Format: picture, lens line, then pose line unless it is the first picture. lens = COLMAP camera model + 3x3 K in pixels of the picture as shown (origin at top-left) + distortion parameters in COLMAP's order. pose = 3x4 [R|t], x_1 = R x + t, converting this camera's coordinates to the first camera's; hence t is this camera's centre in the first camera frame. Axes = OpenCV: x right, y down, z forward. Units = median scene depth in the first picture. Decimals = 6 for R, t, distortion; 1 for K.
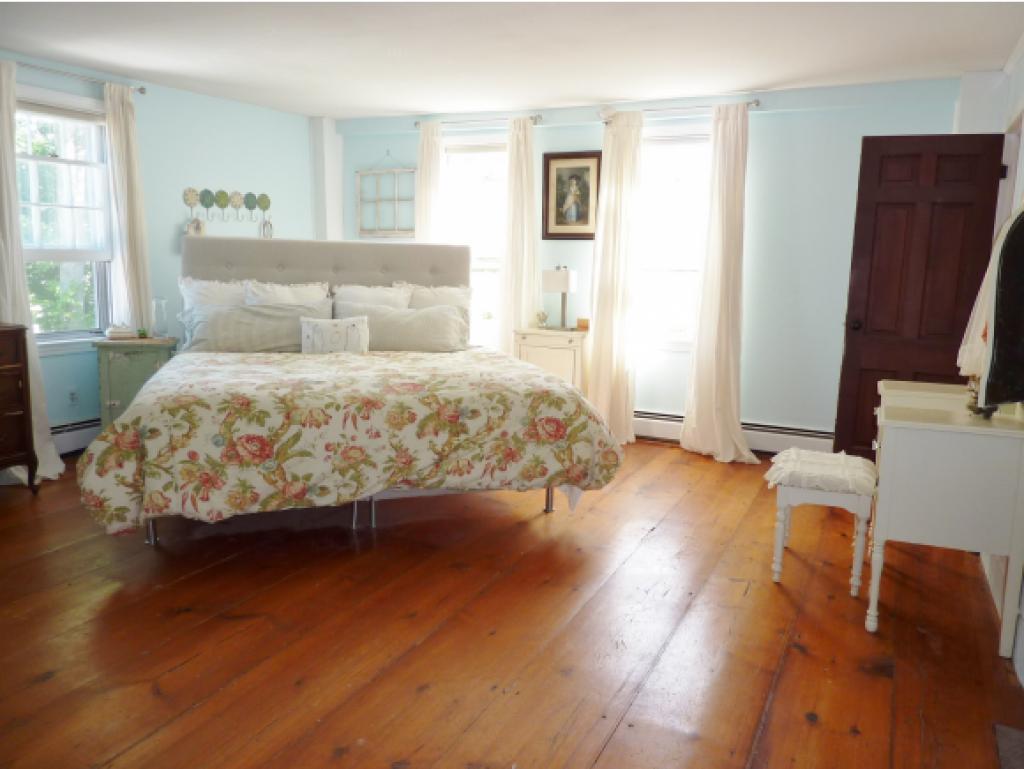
lens RADIAL K [[759.6, 0, 512.0], [0, 759.6, 384.5], [0, 0, 1]] dist [-0.023753, -0.010154]
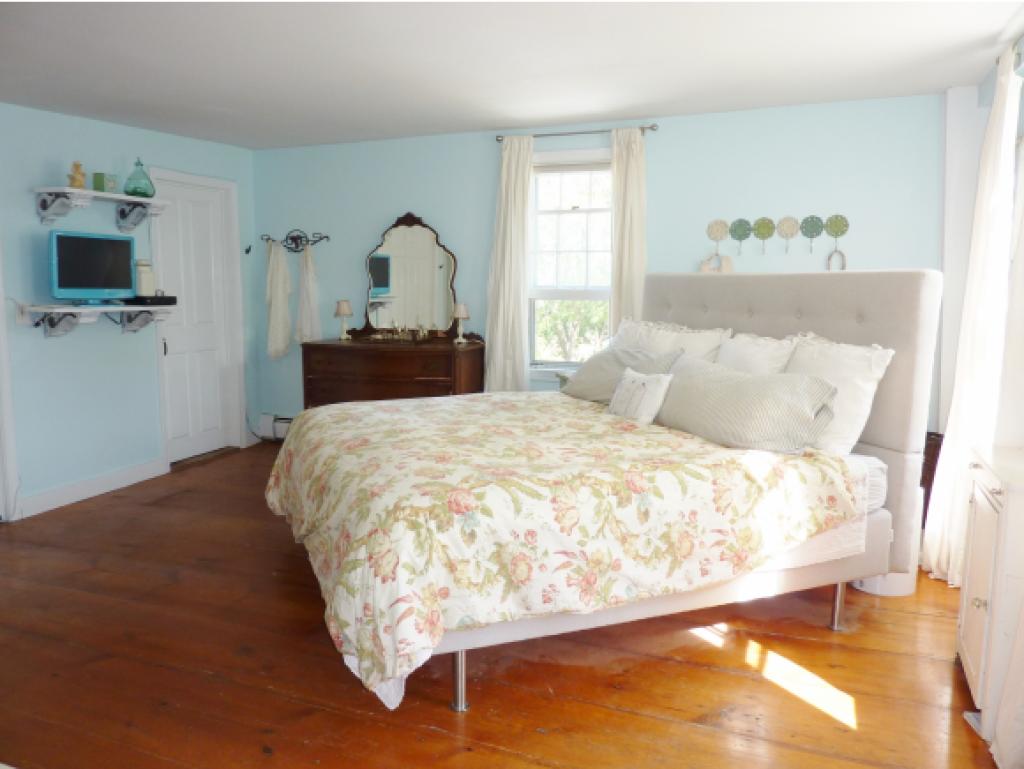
lens RADIAL K [[759.6, 0, 512.0], [0, 759.6, 384.5], [0, 0, 1]] dist [-0.023753, -0.010154]
pose [[0.055045, 0.099892, -0.993475, 0.442931], [-0.175419, 0.980475, 0.088865, -0.104878], [0.982954, 0.169383, 0.071493, 0.709311]]
